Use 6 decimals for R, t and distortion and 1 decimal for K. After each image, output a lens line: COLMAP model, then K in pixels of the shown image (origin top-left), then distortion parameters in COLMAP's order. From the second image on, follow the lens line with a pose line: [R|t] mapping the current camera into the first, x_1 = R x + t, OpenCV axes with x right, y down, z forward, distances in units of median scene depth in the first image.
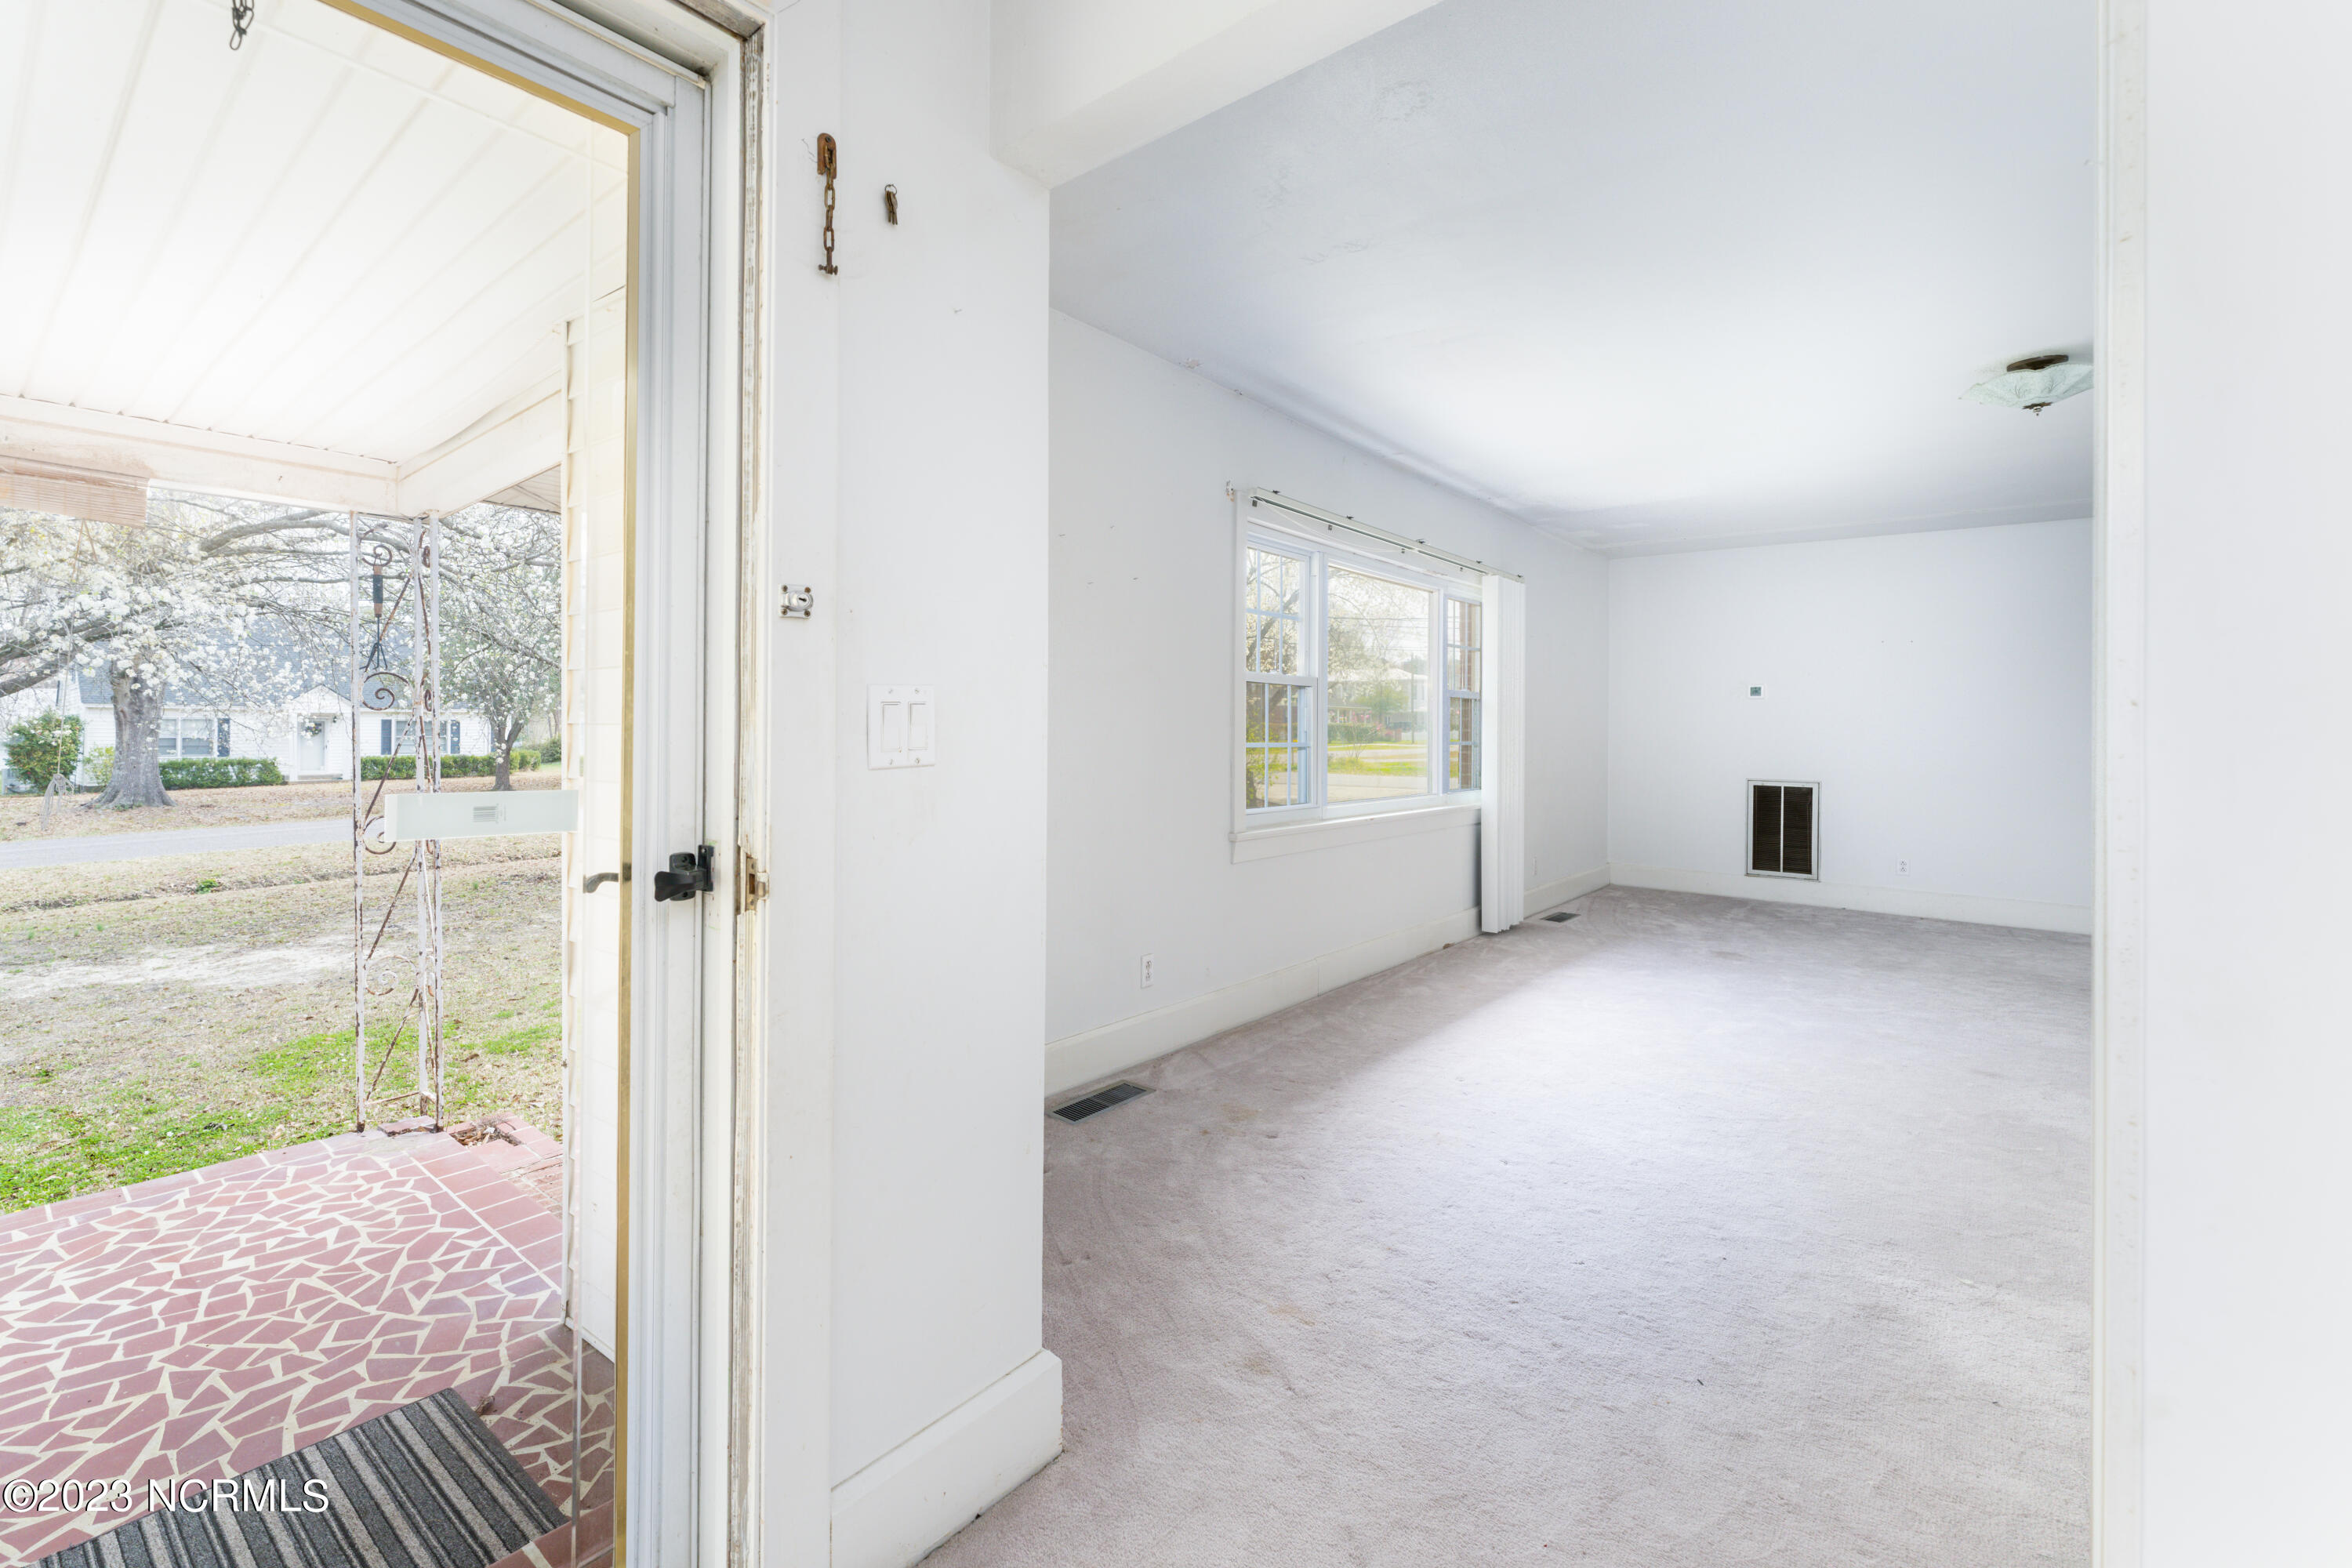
lens RADIAL K [[1009.5, 0, 1097.7], [0, 1009.5, 717.4], [0, 0, 1]] dist [0.000387, 0.000099]
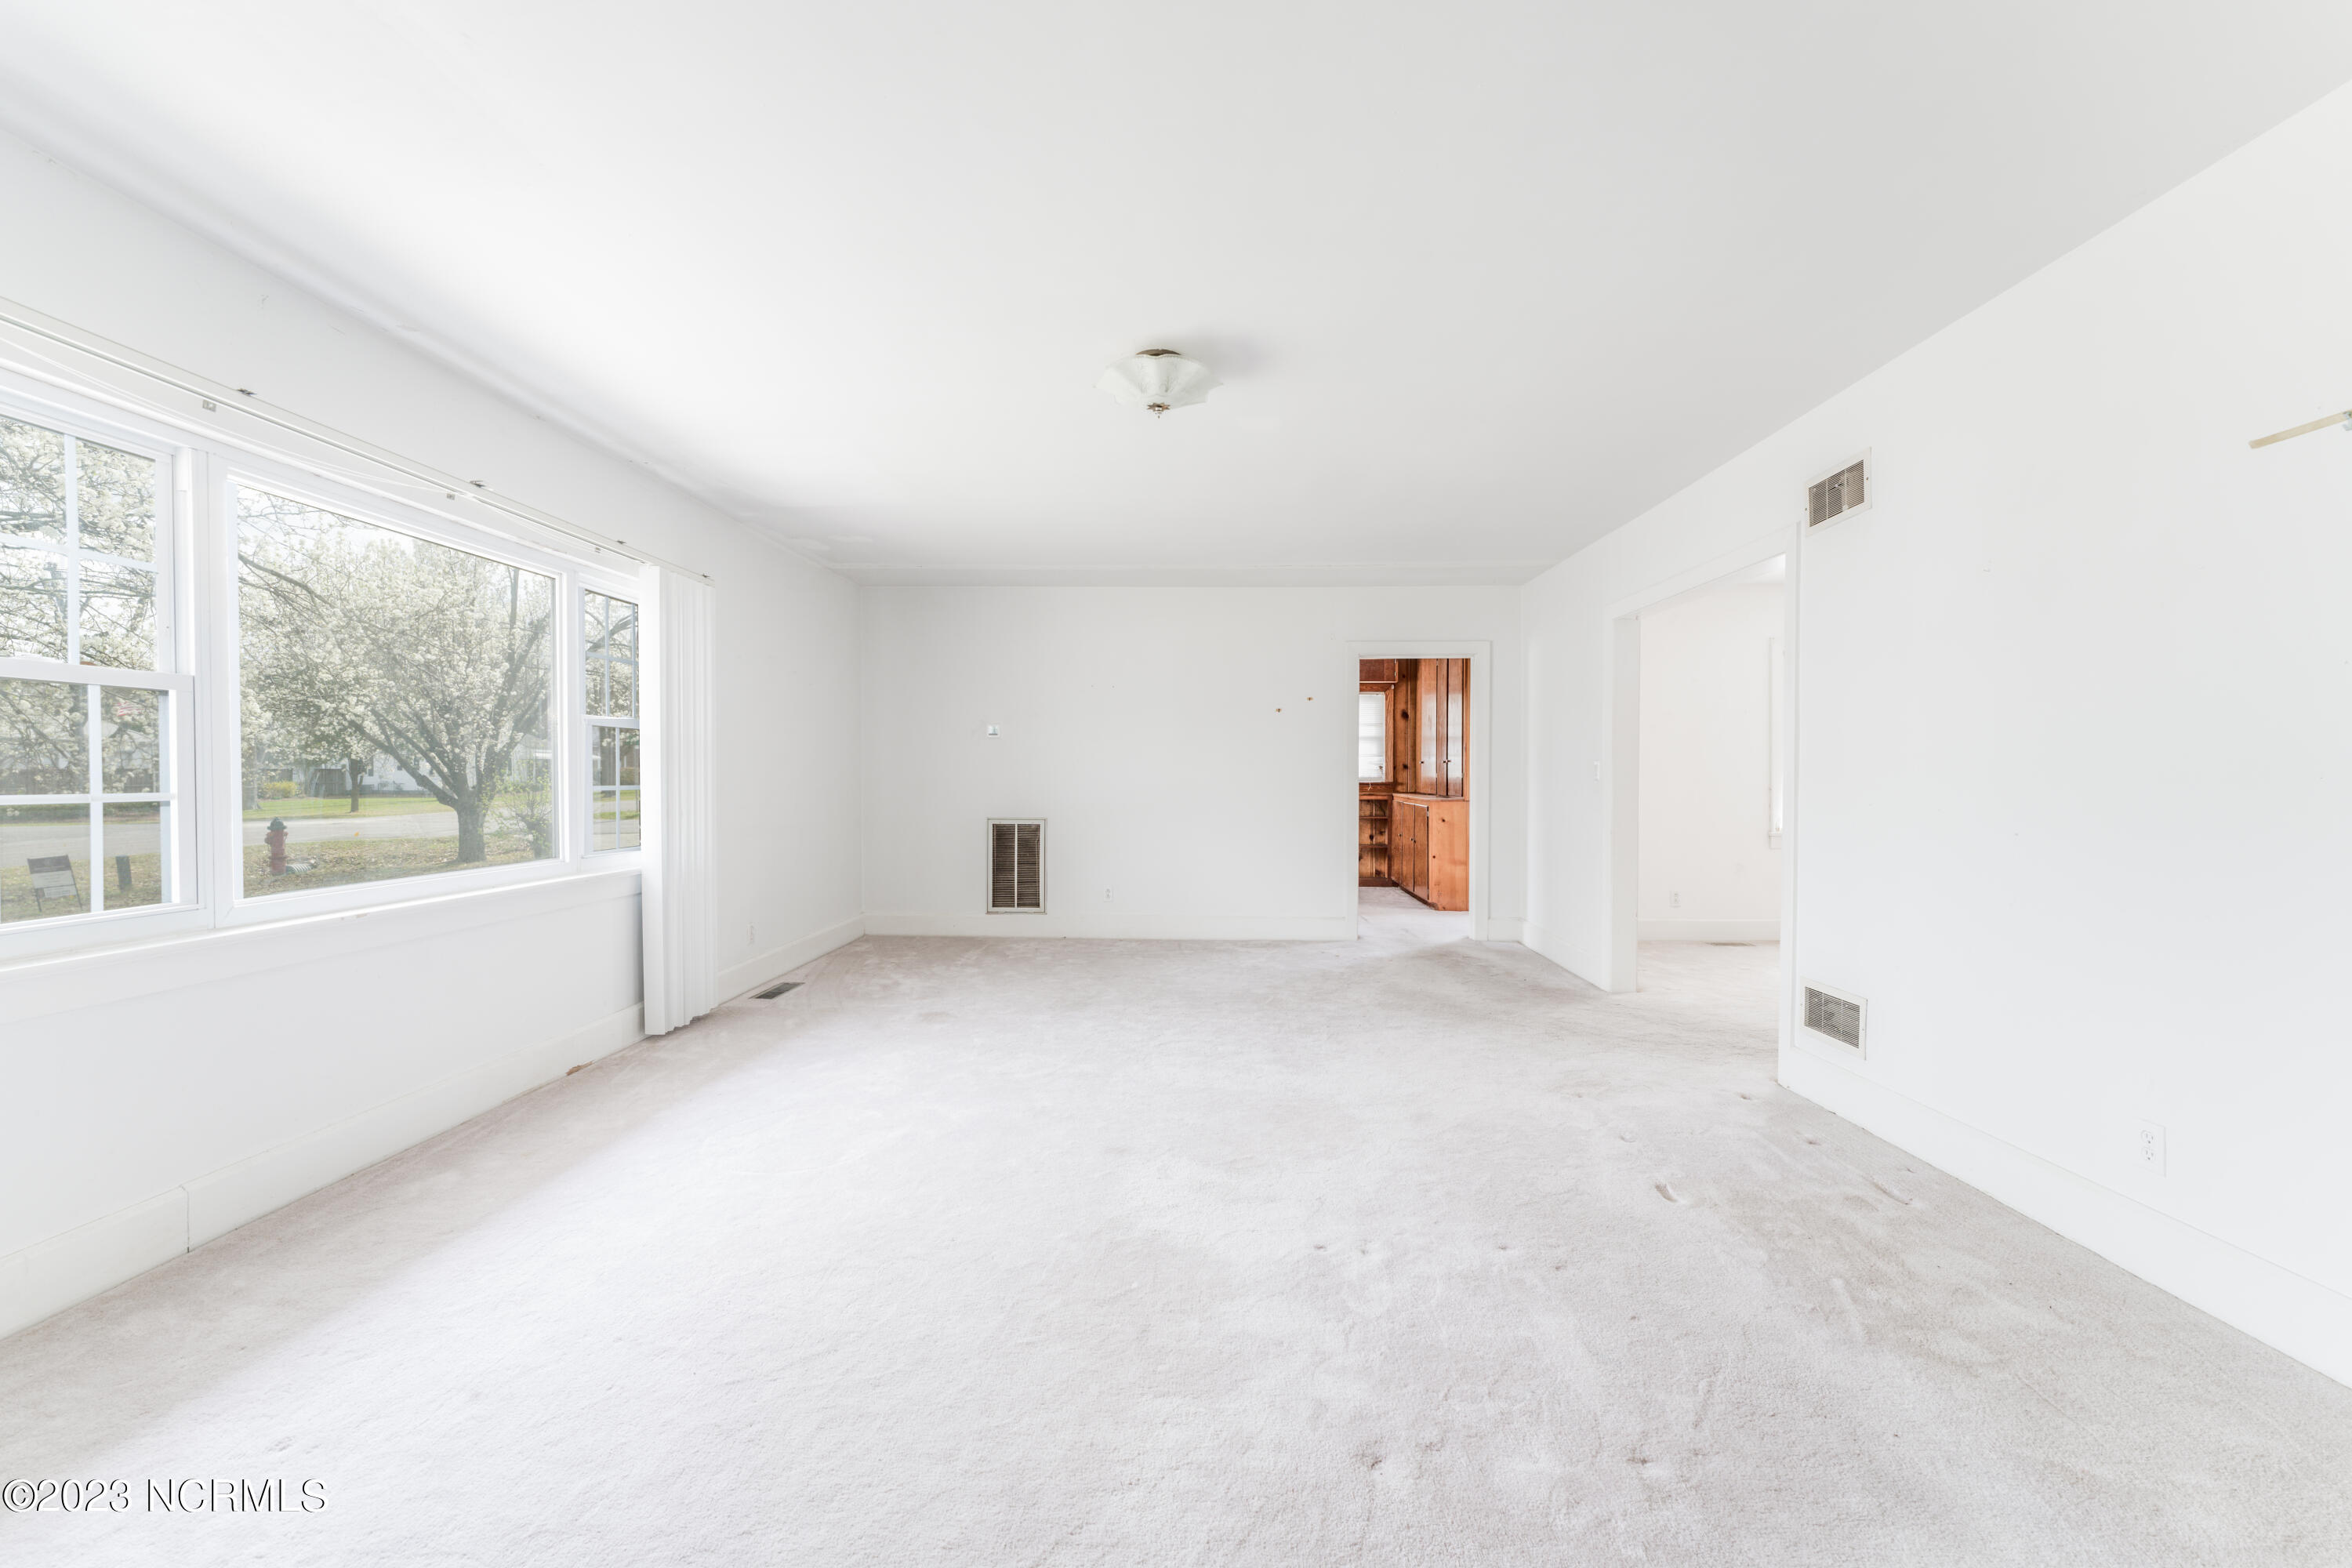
lens RADIAL K [[1009.5, 0, 1177.6], [0, 1009.5, 782.9], [0, 0, 1]] dist [0.000387, 0.000099]
pose [[0.759972, -0.013664, 0.649813, 0.188729], [-0.001057, 0.999752, 0.022258, 0.004344], [-0.649955, -0.017602, 0.759768, 0.159012]]
